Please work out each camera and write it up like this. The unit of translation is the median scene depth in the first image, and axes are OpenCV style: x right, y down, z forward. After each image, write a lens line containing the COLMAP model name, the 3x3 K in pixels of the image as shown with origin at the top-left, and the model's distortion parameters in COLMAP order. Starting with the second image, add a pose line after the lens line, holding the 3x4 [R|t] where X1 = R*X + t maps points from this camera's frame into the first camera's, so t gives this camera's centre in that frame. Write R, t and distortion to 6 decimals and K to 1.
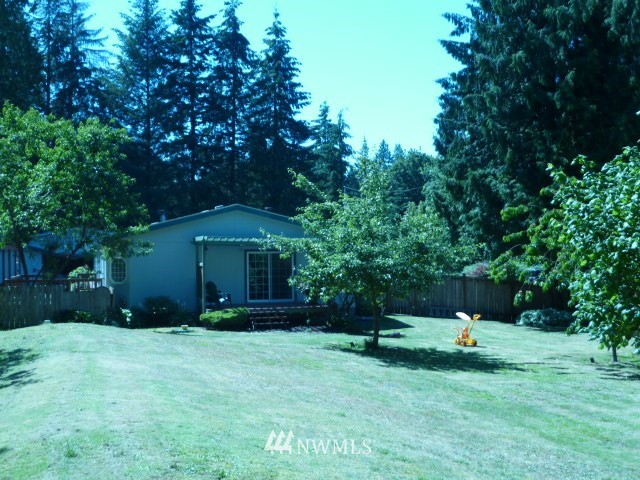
lens RADIAL K [[837.9, 0, 318.8], [0, 837.9, 240.7], [0, 0, 1]] dist [-0.042987, 0.000000]
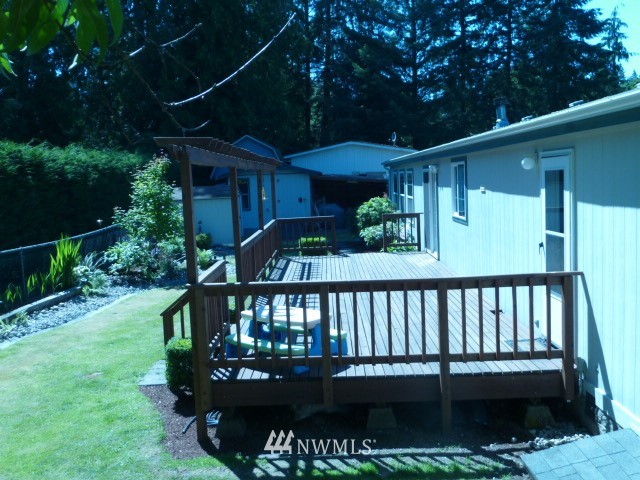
lens RADIAL K [[600.6, 0, 323.1], [0, 600.6, 241.1], [0, 0, 1]] dist [-0.036547, 0.000000]
pose [[0.958153, 0.001566, -0.286251, -0.111561], [0.035348, 0.991685, 0.123741, 0.004743], [0.284064, -0.128682, 0.950131, 0.325226]]
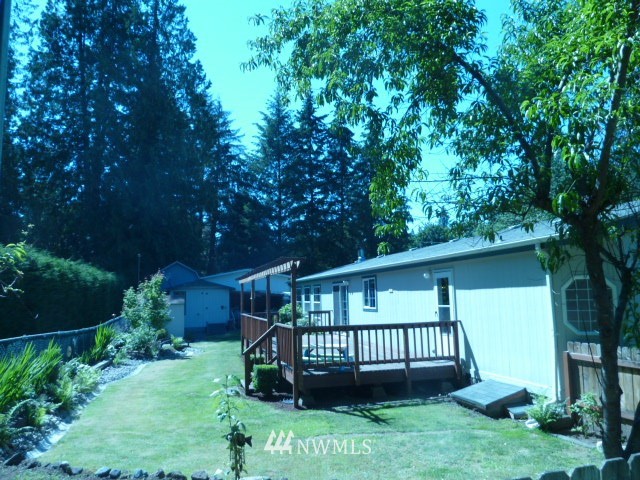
lens RADIAL K [[465.9, 0, 320.5], [0, 465.9, 239.5], [0, 0, 1]] dist [-0.071234, -0.003177]
pose [[0.999889, -0.014915, -0.000385, -0.138807], [0.014795, 0.994490, -0.103779, 0.008436], [0.001931, 0.103762, 0.994600, 0.274334]]
